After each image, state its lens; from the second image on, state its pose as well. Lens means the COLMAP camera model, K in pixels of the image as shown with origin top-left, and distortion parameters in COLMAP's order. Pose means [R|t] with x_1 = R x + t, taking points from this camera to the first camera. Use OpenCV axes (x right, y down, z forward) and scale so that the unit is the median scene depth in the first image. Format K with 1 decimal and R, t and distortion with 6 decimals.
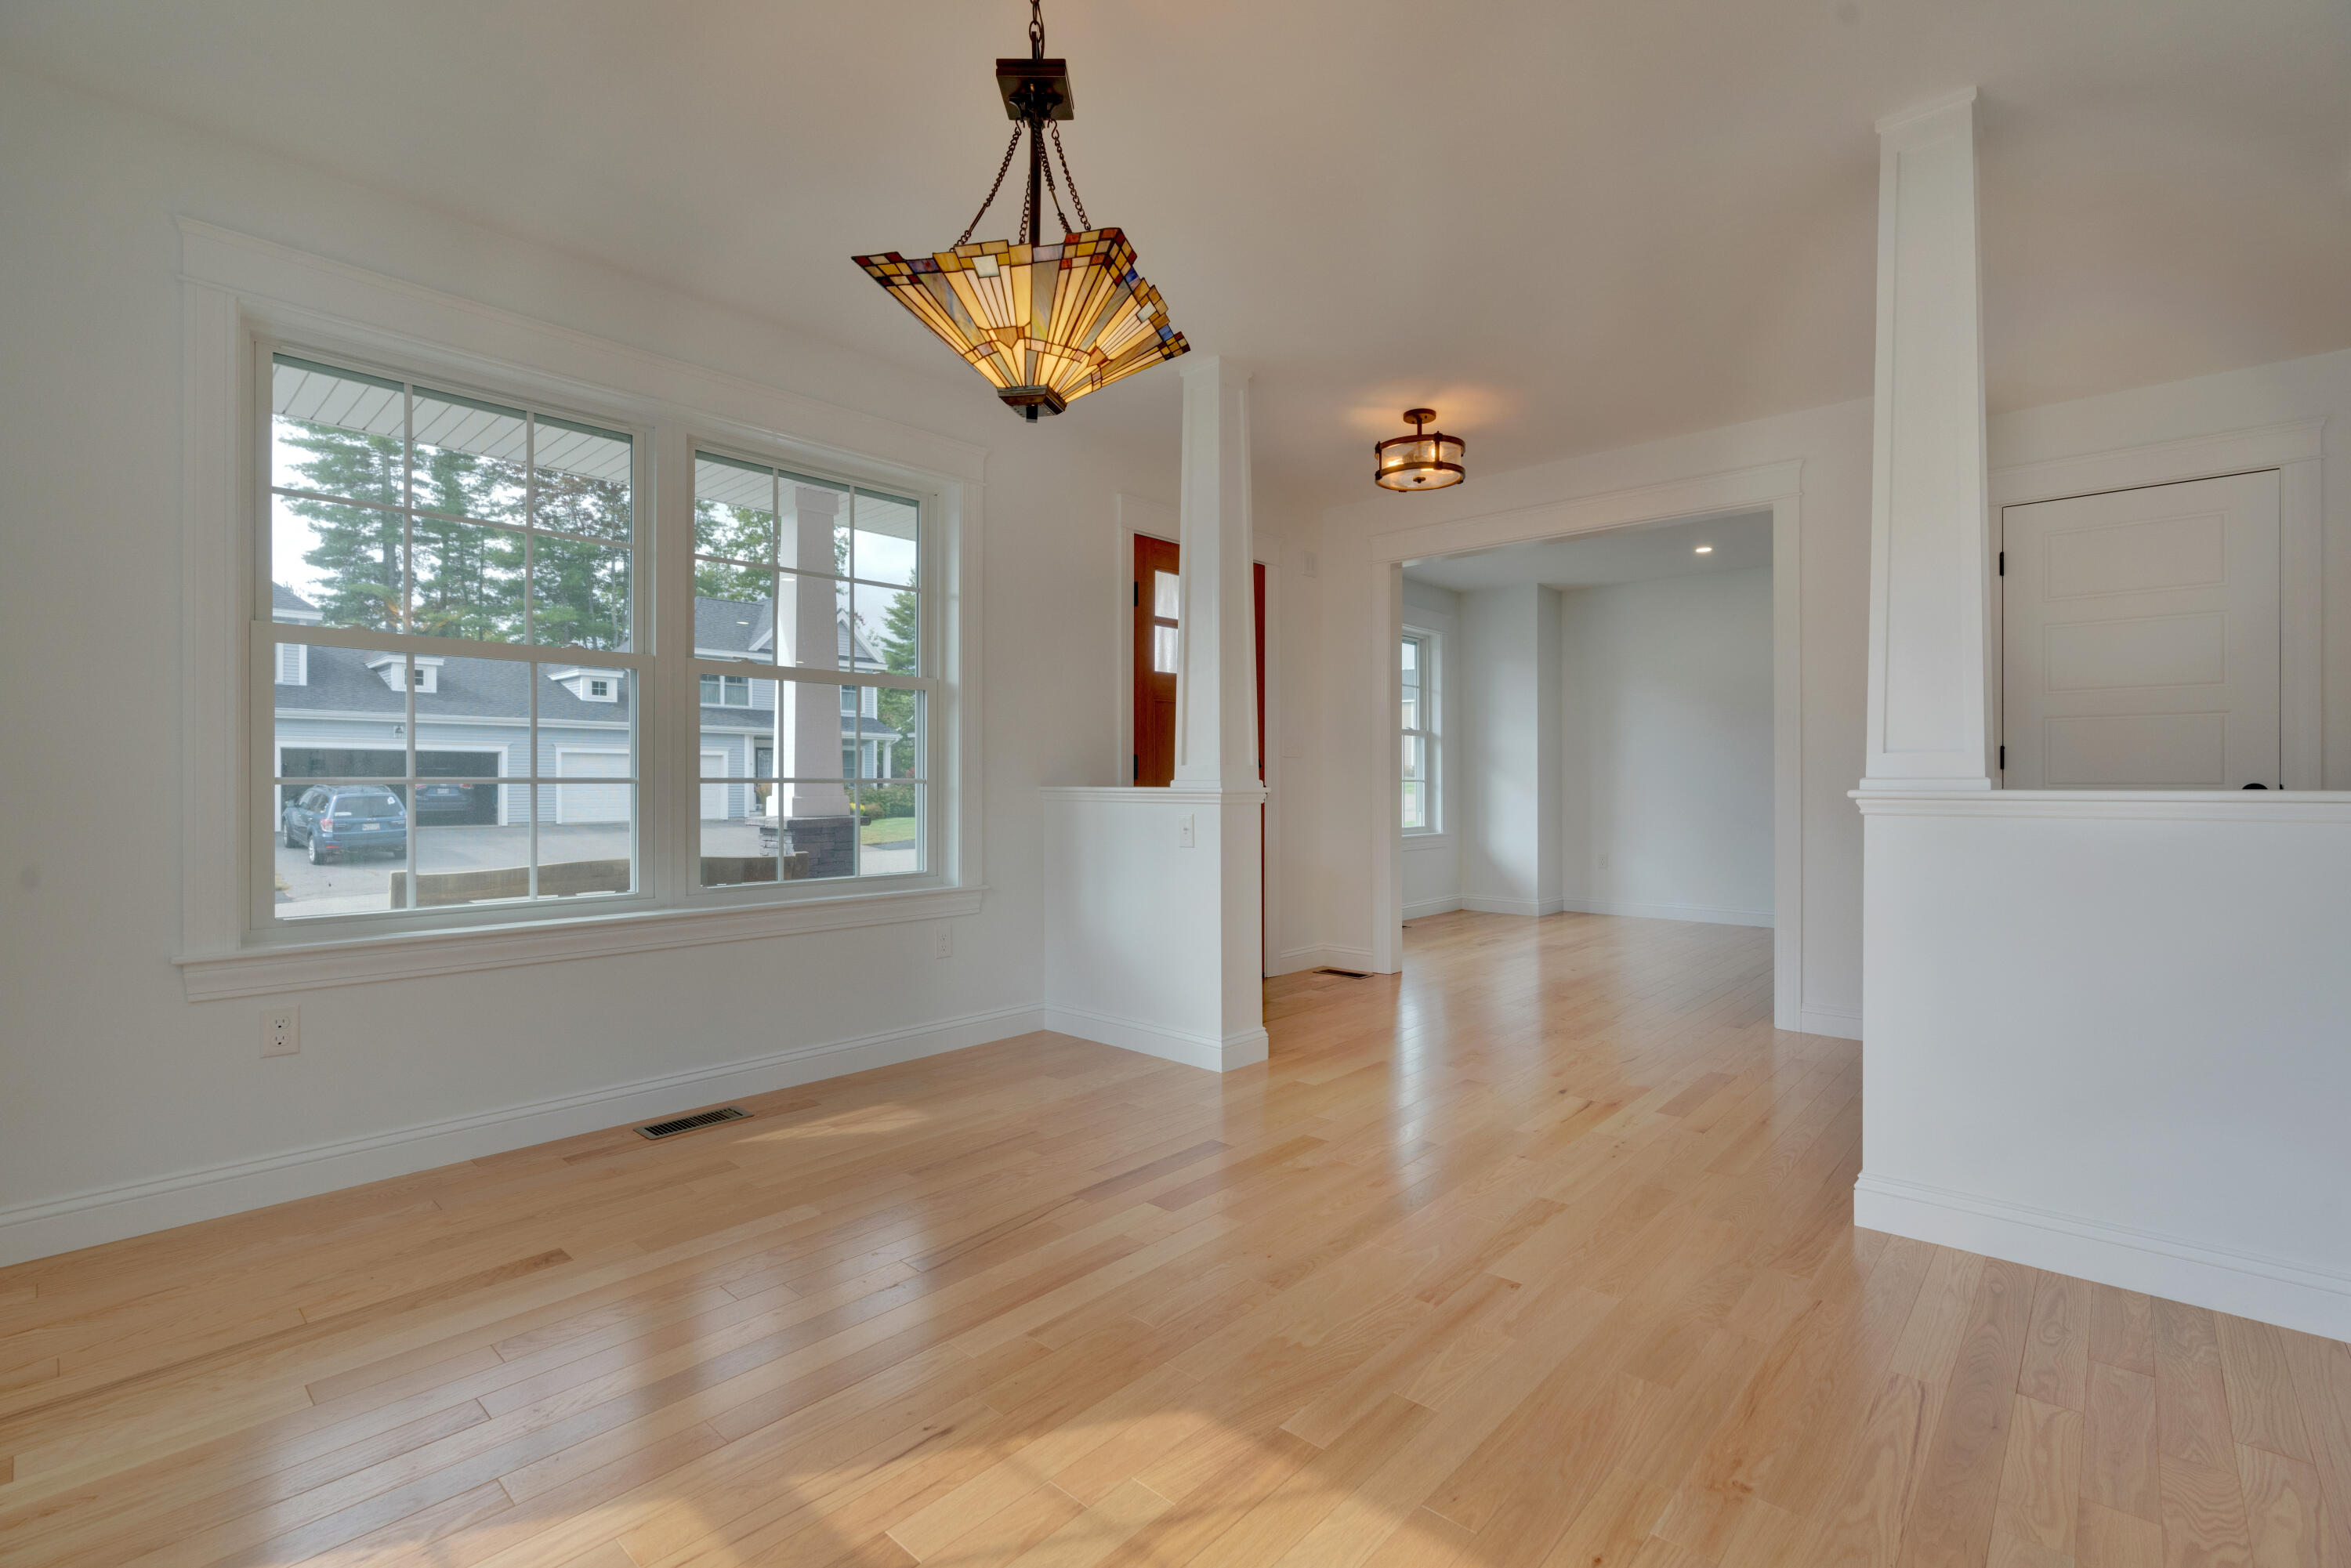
lens RADIAL K [[1049.1, 0, 1190.2], [0, 1049.1, 780.8], [0, 0, 1]] dist [-0.013008, 0.003757]
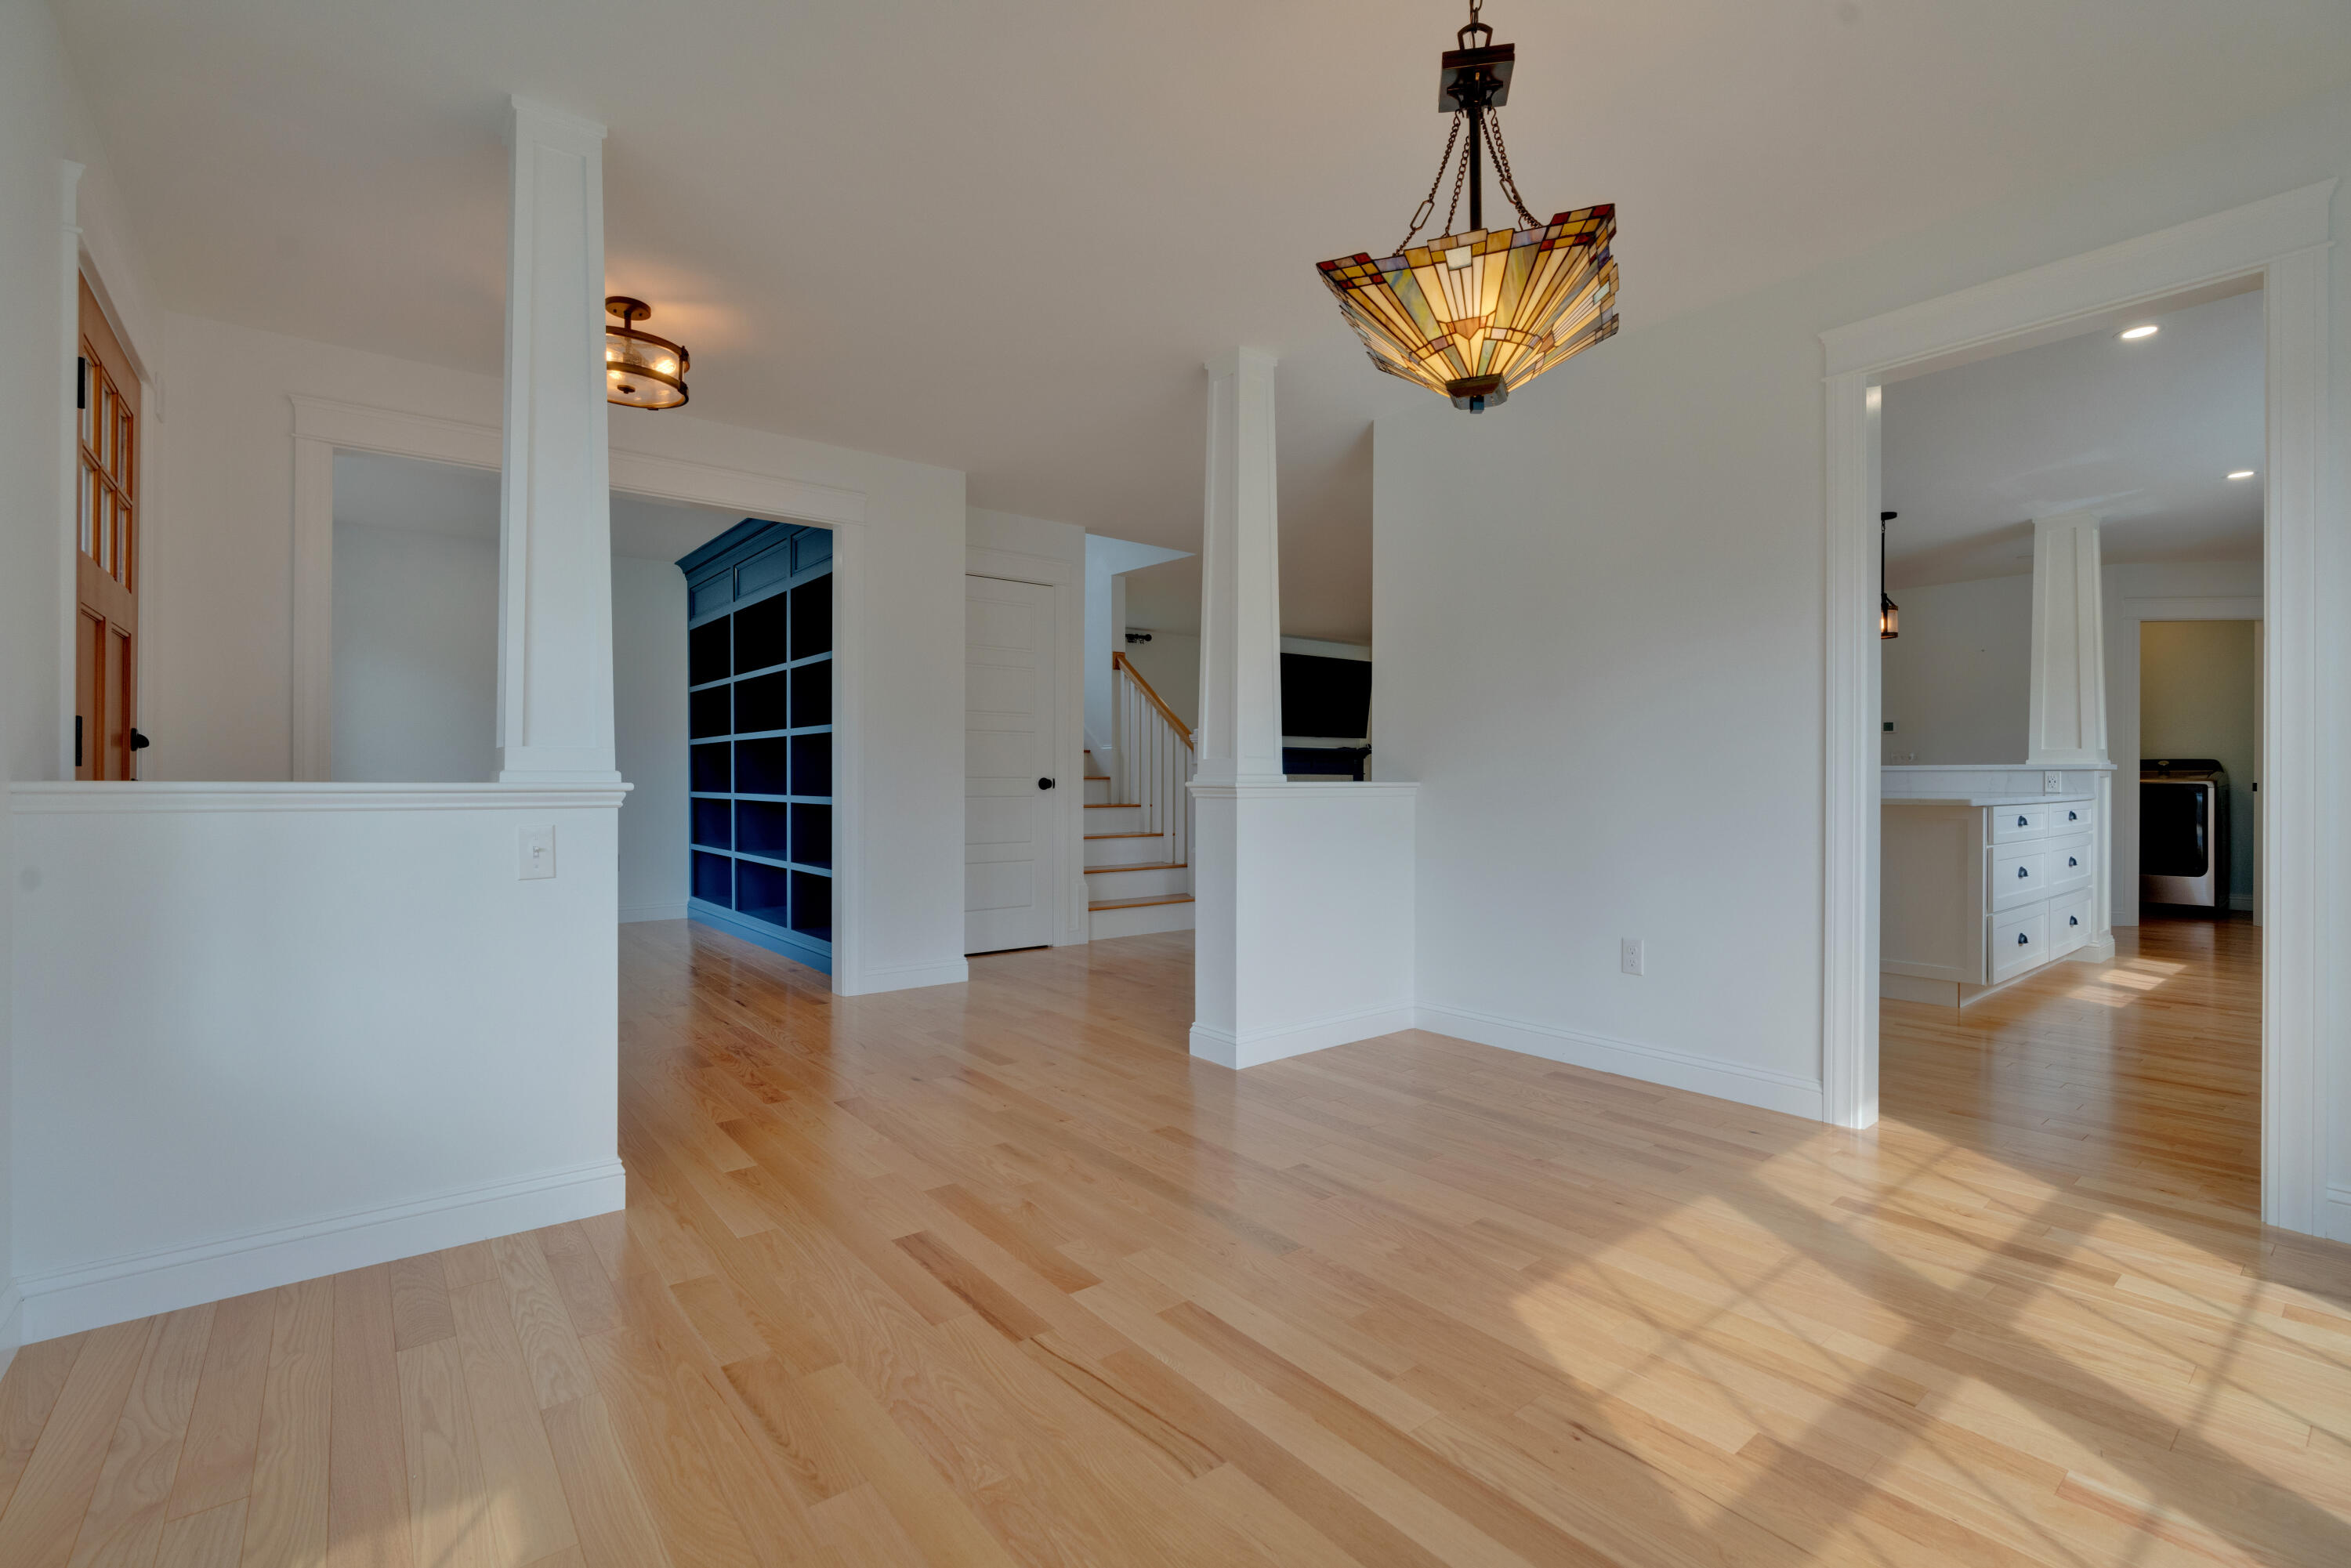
lens RADIAL K [[1049.1, 0, 1179.4], [0, 1049.1, 786.4], [0, 0, 1]] dist [-0.013008, 0.003757]
pose [[0.160093, -0.007730, 0.987072, -0.552196], [-0.005245, 0.999949, 0.008682, 0.000914], [-0.987088, -0.006567, 0.160044, 0.527739]]
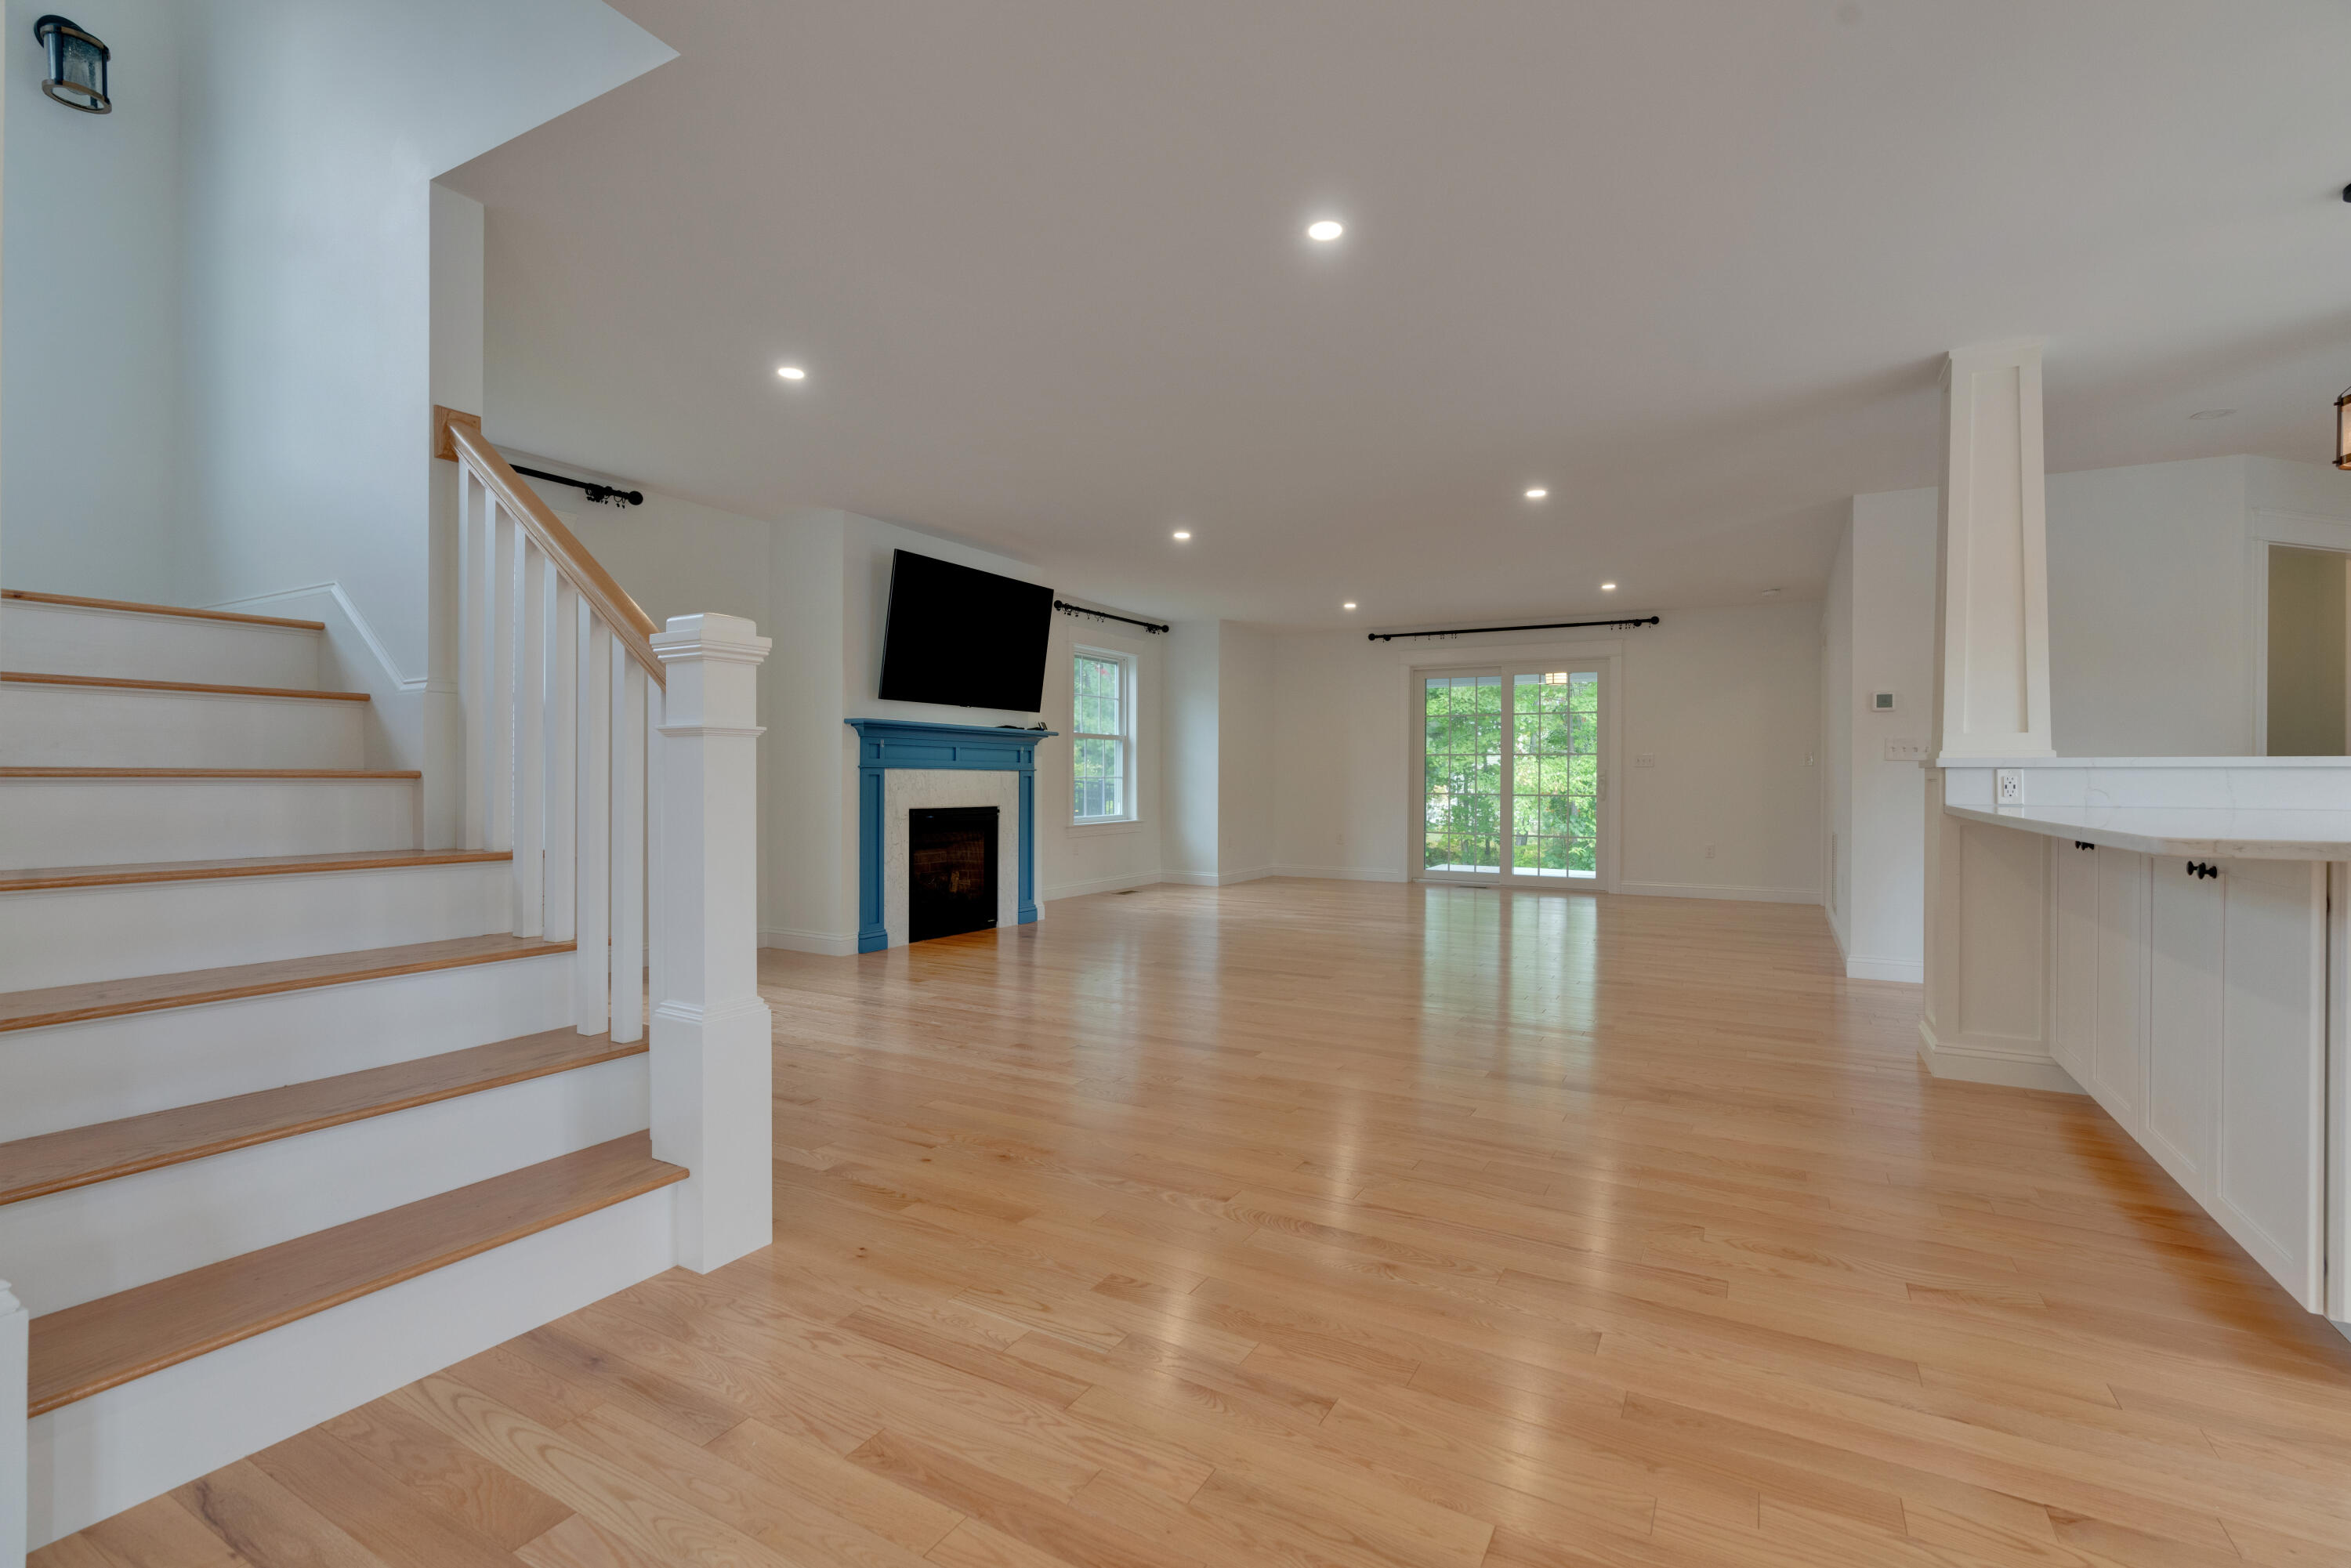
lens RADIAL K [[1049.1, 0, 1190.4], [0, 1049.1, 776.8], [0, 0, 1]] dist [-0.013008, 0.003757]
pose [[-0.231796, -0.000959, 0.972764, 0.700377], [-0.010917, 0.999939, -0.001616, -0.000126], [-0.972703, -0.010994, -0.231792, 0.656488]]
